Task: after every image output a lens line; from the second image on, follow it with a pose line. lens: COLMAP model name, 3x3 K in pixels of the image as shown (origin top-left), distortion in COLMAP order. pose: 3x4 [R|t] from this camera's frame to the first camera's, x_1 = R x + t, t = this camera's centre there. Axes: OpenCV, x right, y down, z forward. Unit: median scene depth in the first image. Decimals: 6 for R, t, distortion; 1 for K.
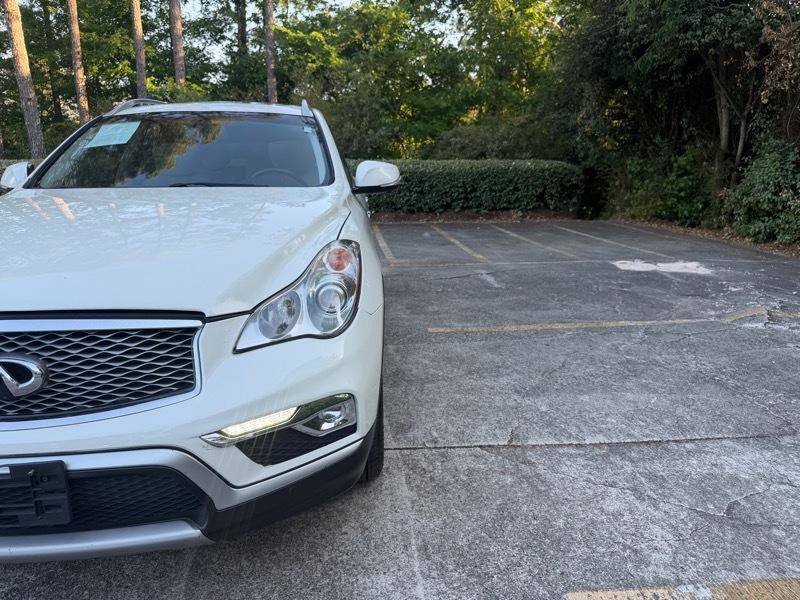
lens RADIAL K [[567.7, 0, 406.8], [0, 567.7, 305.3], [0, 0, 1]] dist [0.007518, -0.010148]
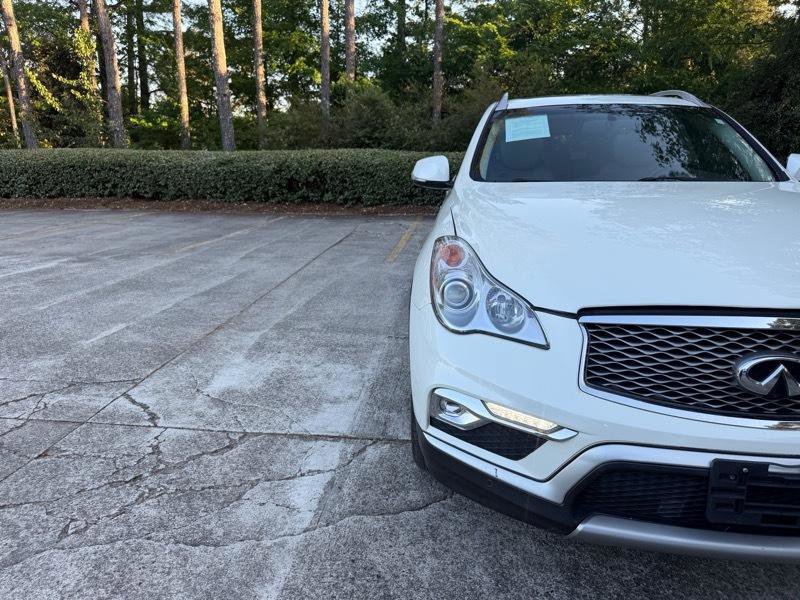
lens RADIAL K [[567.7, 0, 395.7], [0, 567.7, 303.9], [0, 0, 1]] dist [0.007518, -0.010148]
pose [[0.982762, 0.052089, -0.177387, -0.114378], [-0.050193, 0.998624, 0.015163, 0.002003], [0.177933, -0.005998, 0.984024, -0.008750]]
